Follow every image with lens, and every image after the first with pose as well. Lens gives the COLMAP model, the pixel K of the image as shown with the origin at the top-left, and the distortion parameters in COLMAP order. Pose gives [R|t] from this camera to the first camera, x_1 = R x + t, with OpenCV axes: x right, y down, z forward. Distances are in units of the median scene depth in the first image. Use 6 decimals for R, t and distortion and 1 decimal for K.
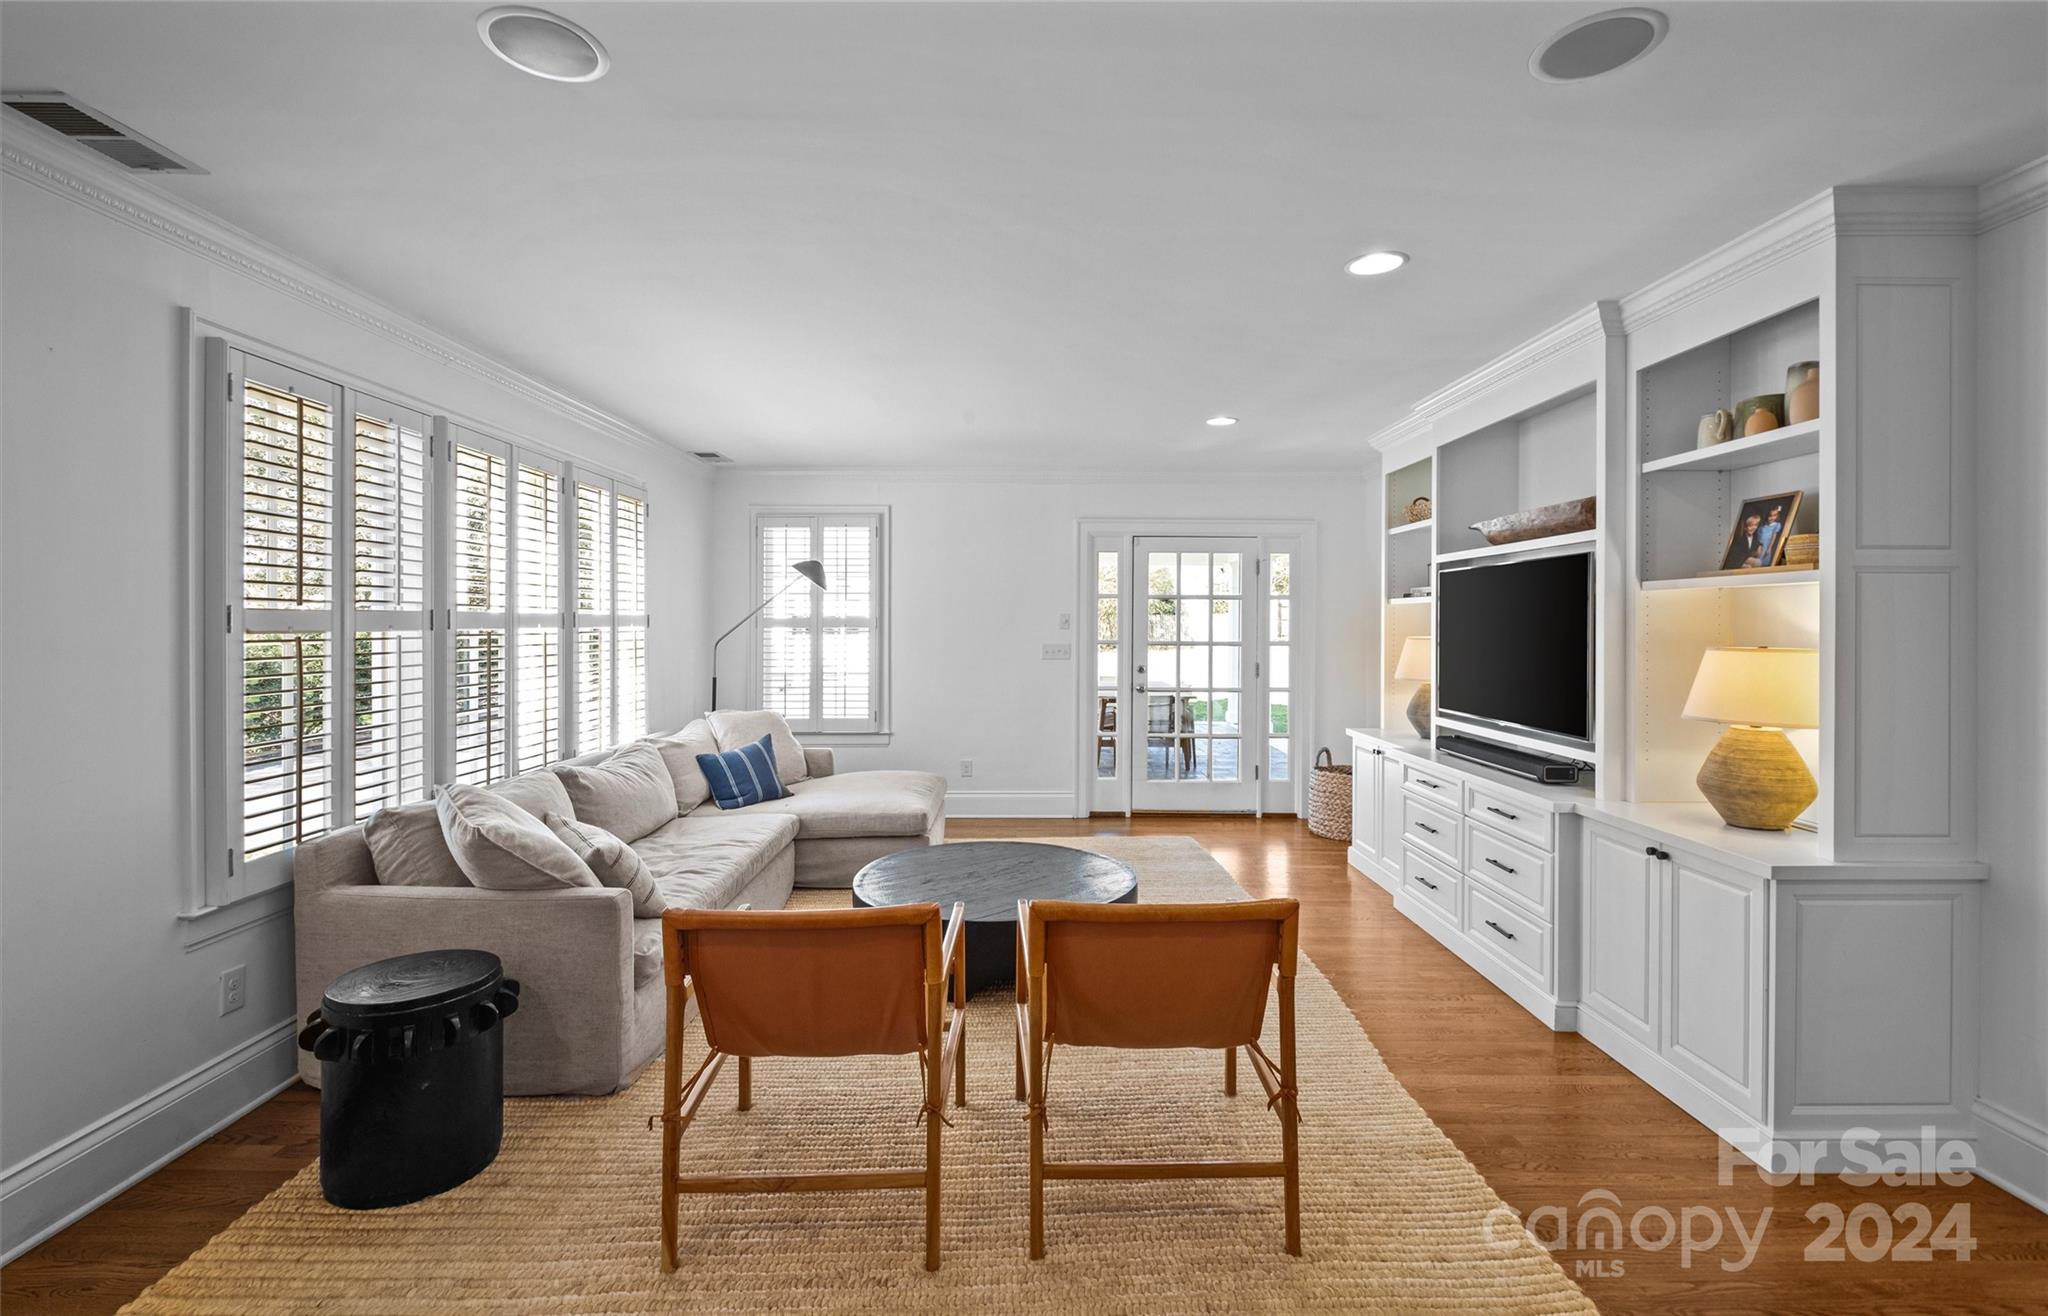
lens RADIAL K [[895.7, 0, 1022.1], [0, 895.7, 625.1], [0, 0, 1]] dist [0.001268, -0.001489]
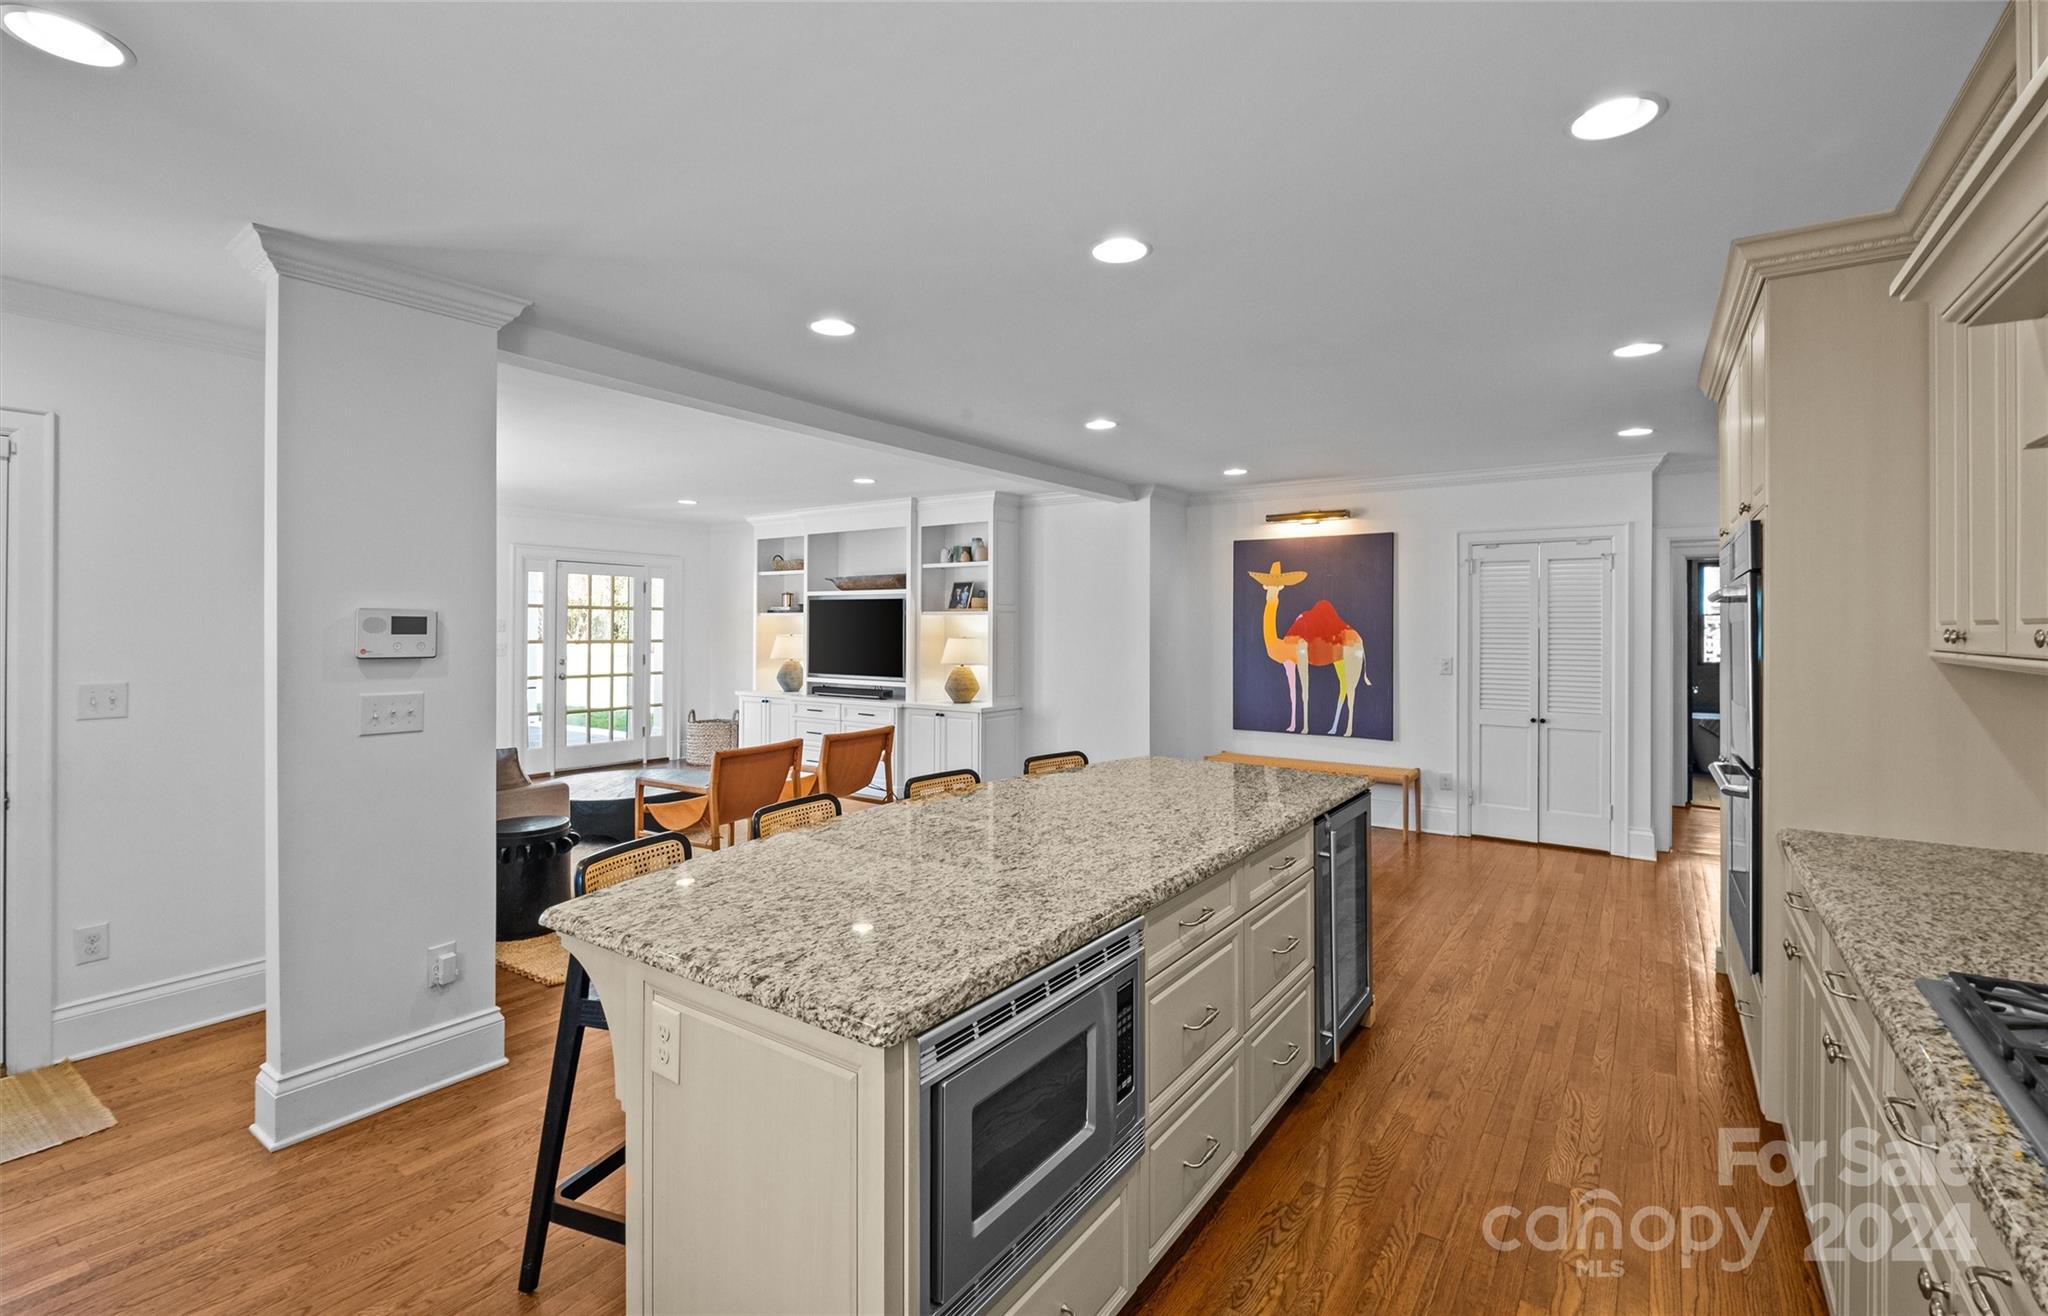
lens RADIAL K [[895.7, 0, 1029.7], [0, 895.7, 638.5], [0, 0, 1]] dist [0.001268, -0.001489]
pose [[0.574874, -0.007465, 0.818208, -1.130189], [-0.001989, 0.999943, 0.010521, -0.000259], [-0.818240, -0.007676, 0.574826, -0.651619]]
